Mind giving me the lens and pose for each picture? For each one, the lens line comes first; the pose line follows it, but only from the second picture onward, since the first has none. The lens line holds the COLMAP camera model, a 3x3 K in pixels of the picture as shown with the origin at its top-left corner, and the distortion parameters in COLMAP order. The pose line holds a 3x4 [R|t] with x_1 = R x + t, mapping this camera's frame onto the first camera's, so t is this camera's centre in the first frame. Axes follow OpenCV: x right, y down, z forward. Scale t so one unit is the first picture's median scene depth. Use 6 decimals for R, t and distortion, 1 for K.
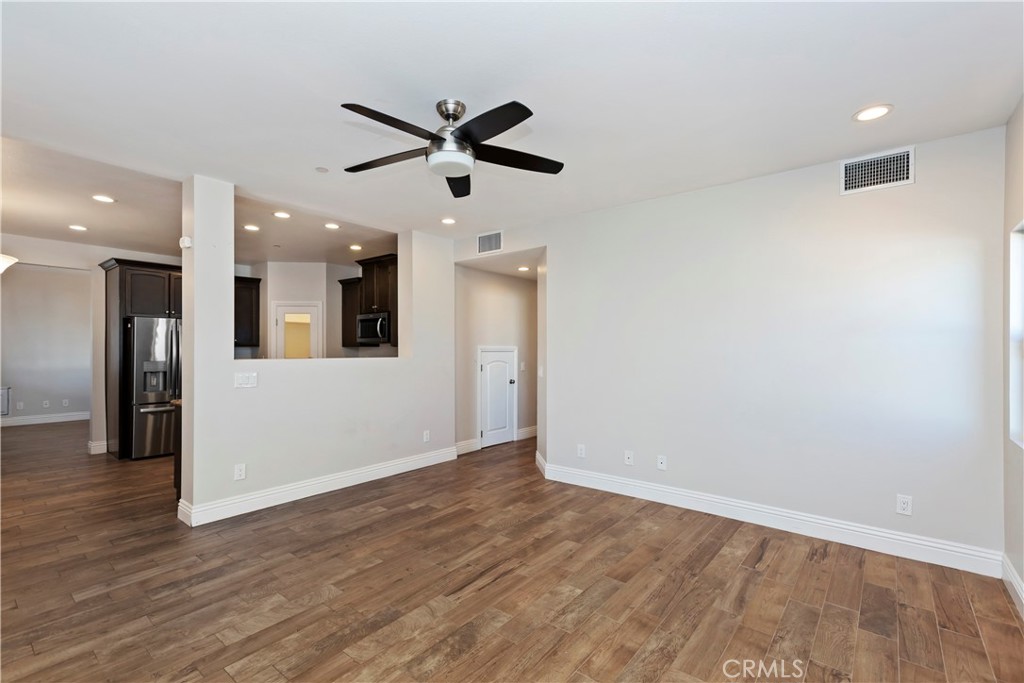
lens RADIAL K [[465.0, 0, 509.2], [0, 465.0, 347.0], [0, 0, 1]] dist [0.009186, 0.000360]
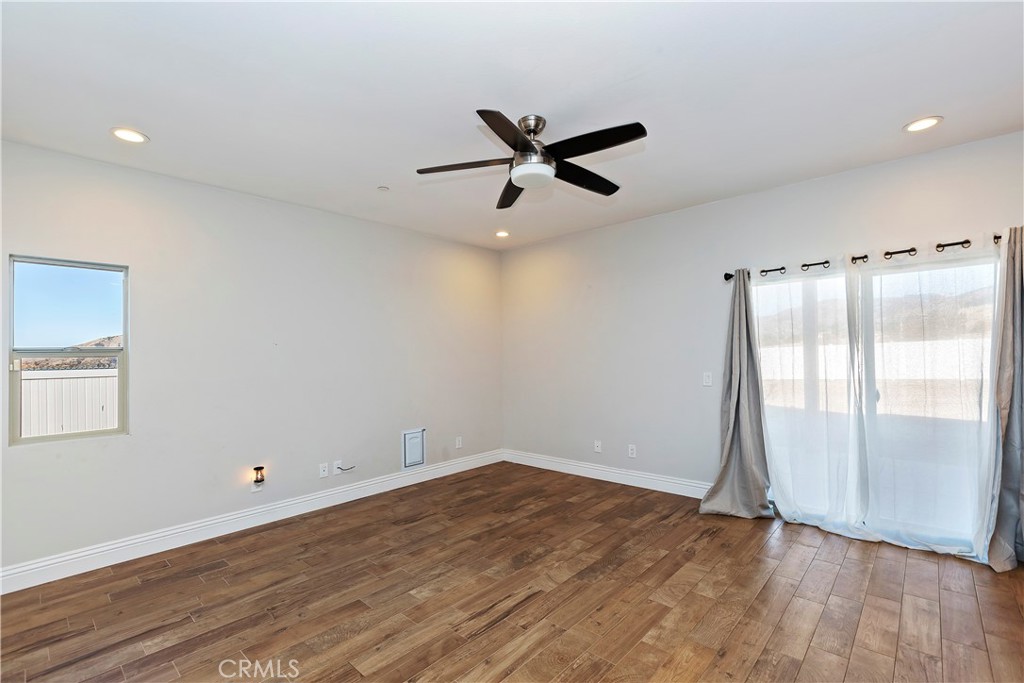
lens RADIAL K [[465.0, 0, 509.2], [0, 465.0, 347.0], [0, 0, 1]] dist [0.009186, 0.000360]
pose [[-0.998098, 0.019110, 0.058612, -0.126885], [0.018000, 0.999649, -0.019414, 0.009482], [-0.058963, -0.018322, -0.998092, 1.945344]]
